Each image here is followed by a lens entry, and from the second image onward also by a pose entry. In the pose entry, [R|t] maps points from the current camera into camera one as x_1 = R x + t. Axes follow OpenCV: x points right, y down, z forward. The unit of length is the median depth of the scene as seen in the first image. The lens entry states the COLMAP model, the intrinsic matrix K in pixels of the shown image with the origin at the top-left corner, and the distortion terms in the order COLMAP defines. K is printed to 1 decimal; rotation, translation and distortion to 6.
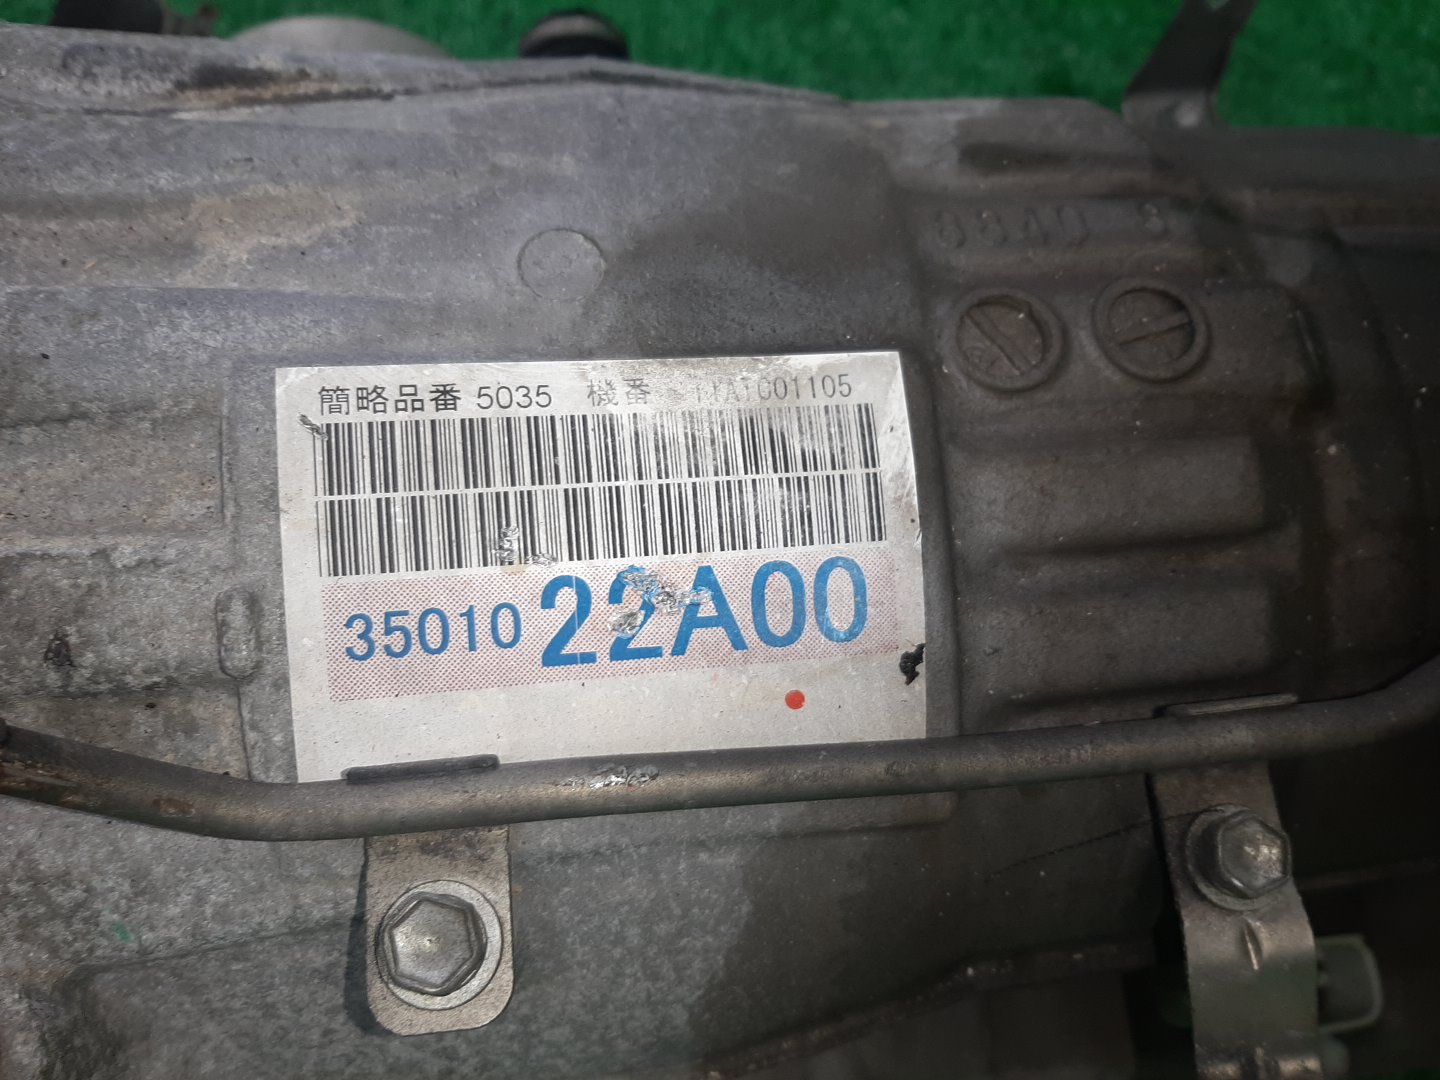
lens RADIAL K [[1085.2, 0, 719.6], [0, 1085.2, 542.1], [0, 0, 1]] dist [-0.010711, -0.004453]
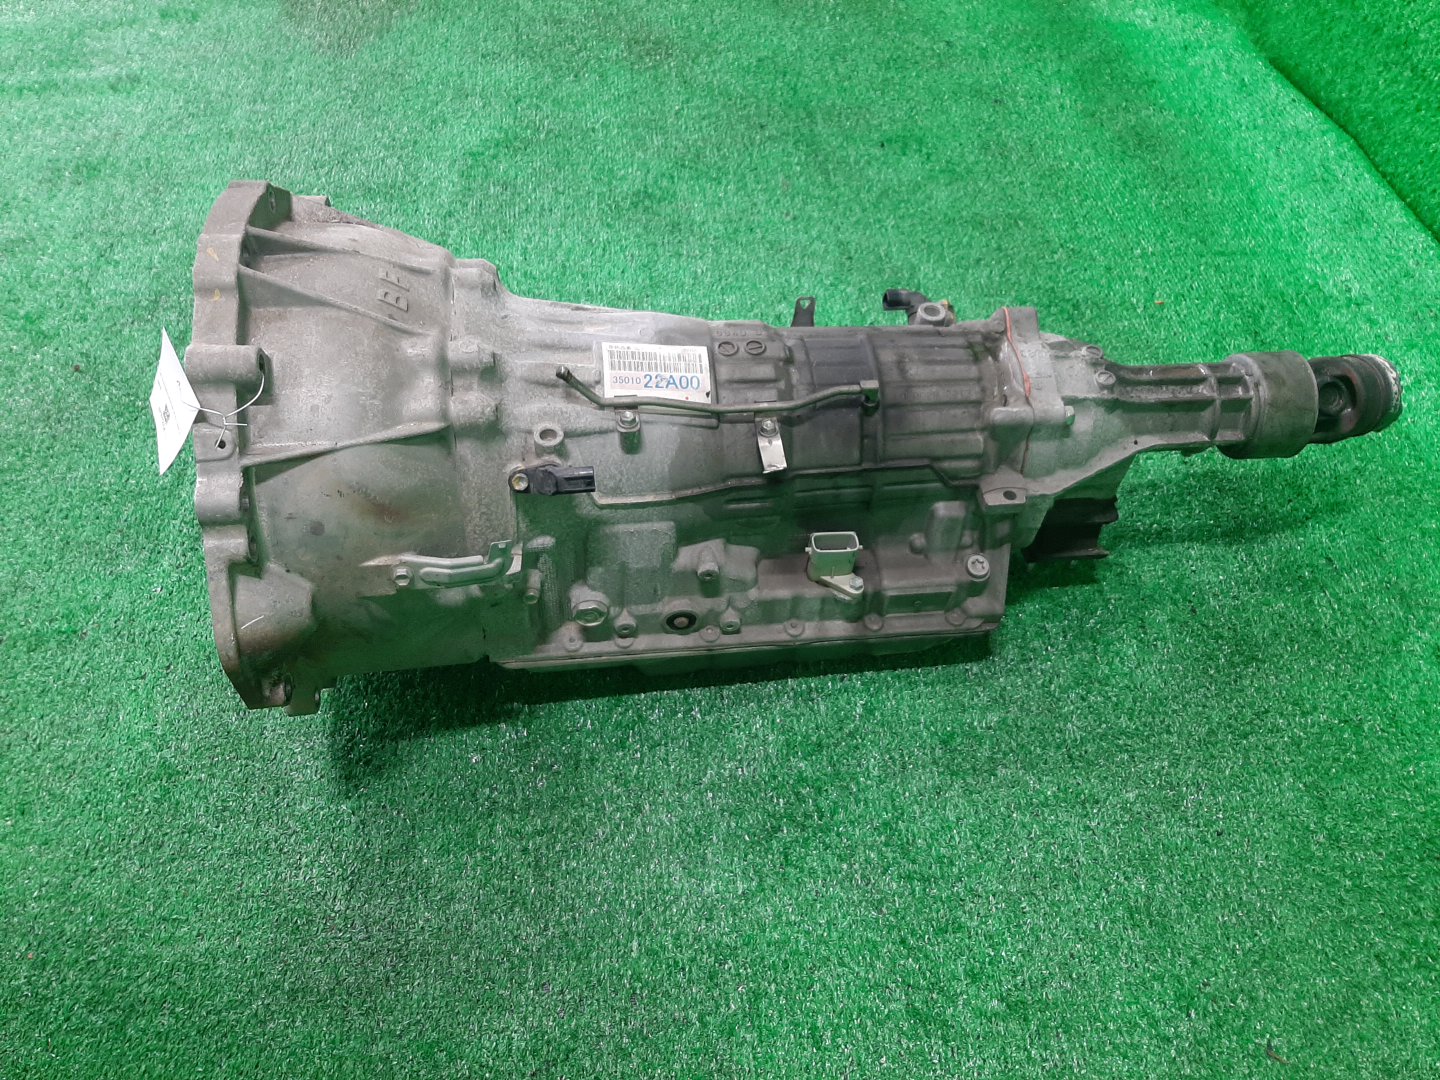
lens RADIAL K [[1085.2, 0, 719.7], [0, 1085.2, 538.6], [0, 0, 1]] dist [-0.010711, -0.004453]
pose [[0.999858, -0.004702, 0.016170, 0.147635], [0.009895, 0.941031, -0.338175, 2.813379], [-0.013627, 0.338287, 0.940944, -4.185964]]
